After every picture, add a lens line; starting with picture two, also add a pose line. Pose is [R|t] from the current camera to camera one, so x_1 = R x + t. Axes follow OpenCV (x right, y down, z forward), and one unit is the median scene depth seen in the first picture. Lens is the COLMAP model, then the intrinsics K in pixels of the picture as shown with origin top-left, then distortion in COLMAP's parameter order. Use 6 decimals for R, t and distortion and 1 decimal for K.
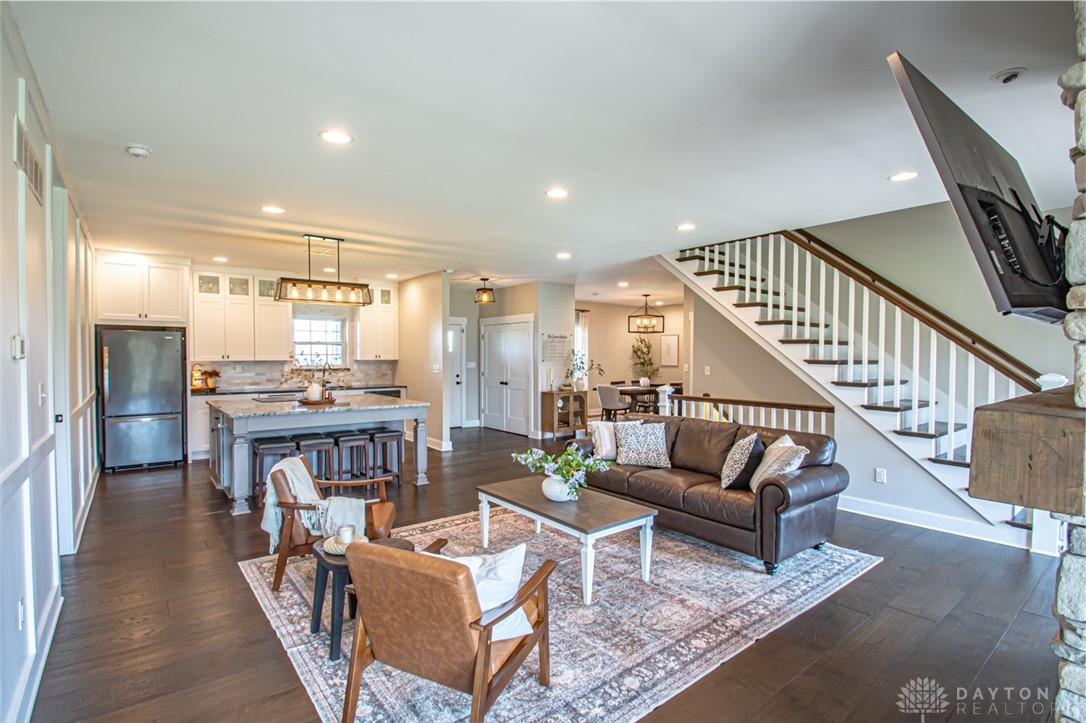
lens RADIAL K [[505.8, 0, 548.9], [0, 505.8, 366.0], [0, 0, 1]] dist [-0.019810, -0.000172]
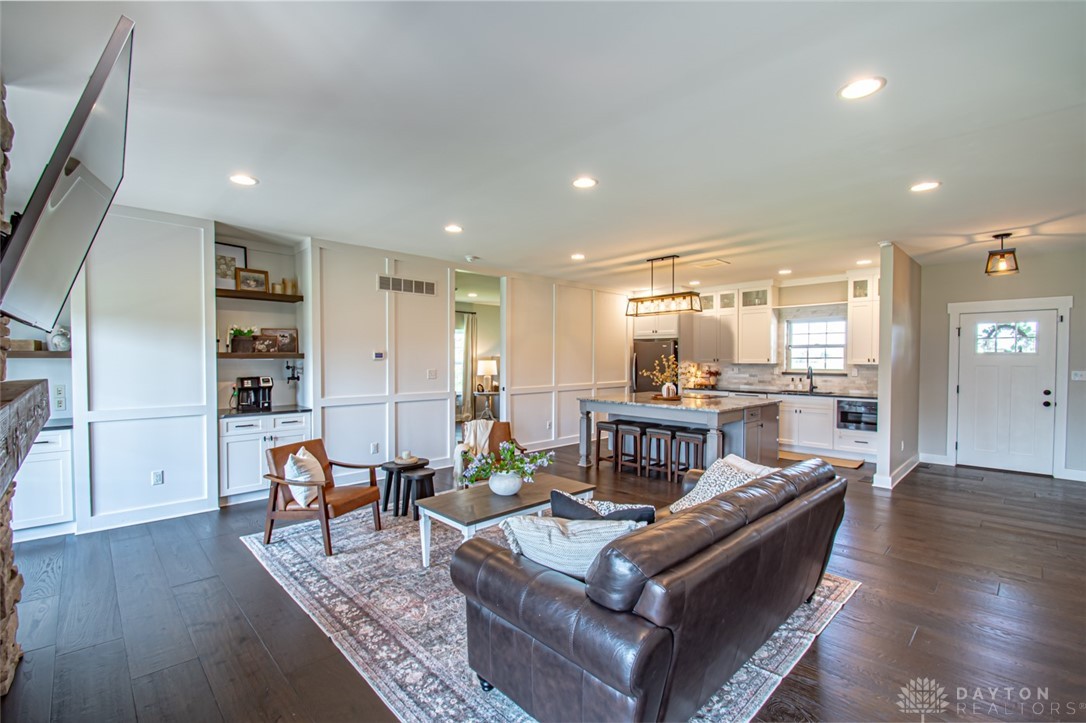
lens RADIAL K [[494.0, 0, 541.1], [0, 494.0, 364.1], [0, 0, 1]] dist [0.001000, -0.001485]
pose [[0.087533, 0.011642, -0.996094, 0.489917], [-0.022028, 0.999710, 0.009748, -0.009782], [0.995918, 0.021088, 0.087764, 0.449586]]
